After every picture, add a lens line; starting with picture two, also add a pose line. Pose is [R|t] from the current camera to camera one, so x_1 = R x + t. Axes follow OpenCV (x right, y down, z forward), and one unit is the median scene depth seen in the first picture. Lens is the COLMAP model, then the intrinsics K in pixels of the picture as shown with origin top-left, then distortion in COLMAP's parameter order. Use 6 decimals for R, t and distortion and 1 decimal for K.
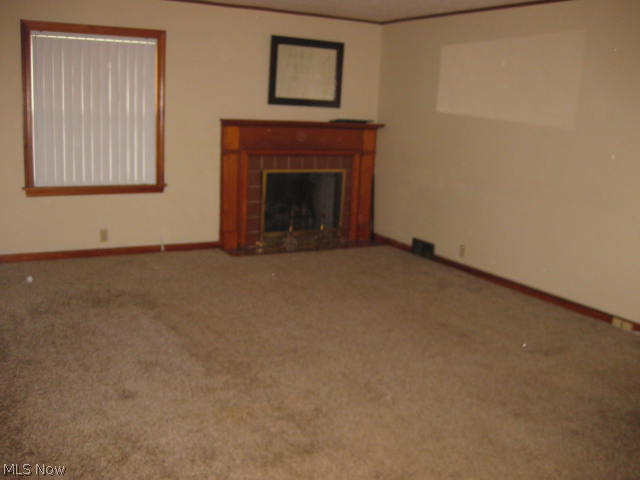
lens RADIAL K [[647.1, 0, 320.0], [0, 647.1, 240.0], [0, 0, 1]] dist [-0.191150, 0.175265]
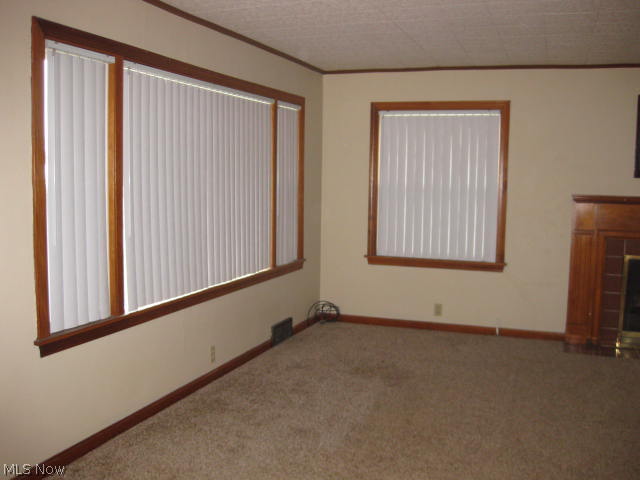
lens RADIAL K [[647.1, 0, 320.0], [0, 647.1, 240.0], [0, 0, 1]] dist [-0.191150, 0.175265]
pose [[0.664836, 0.038675, -0.745988, 0.274584], [-0.136819, 0.988069, -0.070710, -0.018704], [0.734353, 0.149076, 0.662195, 0.186067]]
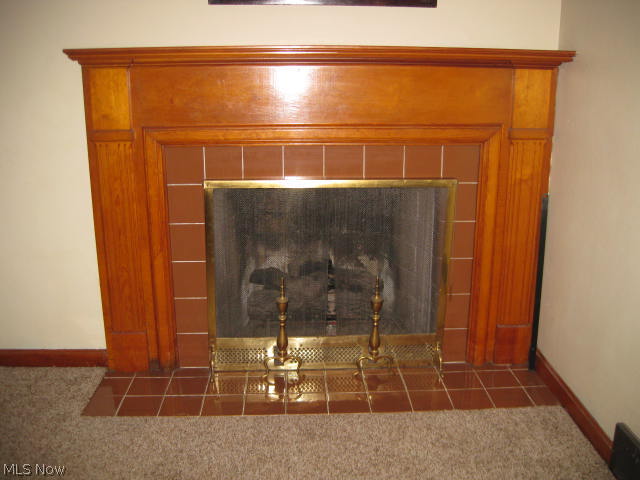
lens RADIAL K [[647.1, 0, 320.0], [0, 647.1, 240.0], [0, 0, 1]] dist [-0.191150, 0.175265]
pose [[0.898063, 0.081176, -0.432311, 0.150240], [-0.048797, 0.995143, 0.085492, -0.120110], [0.437151, -0.055681, 0.897663, 0.749204]]
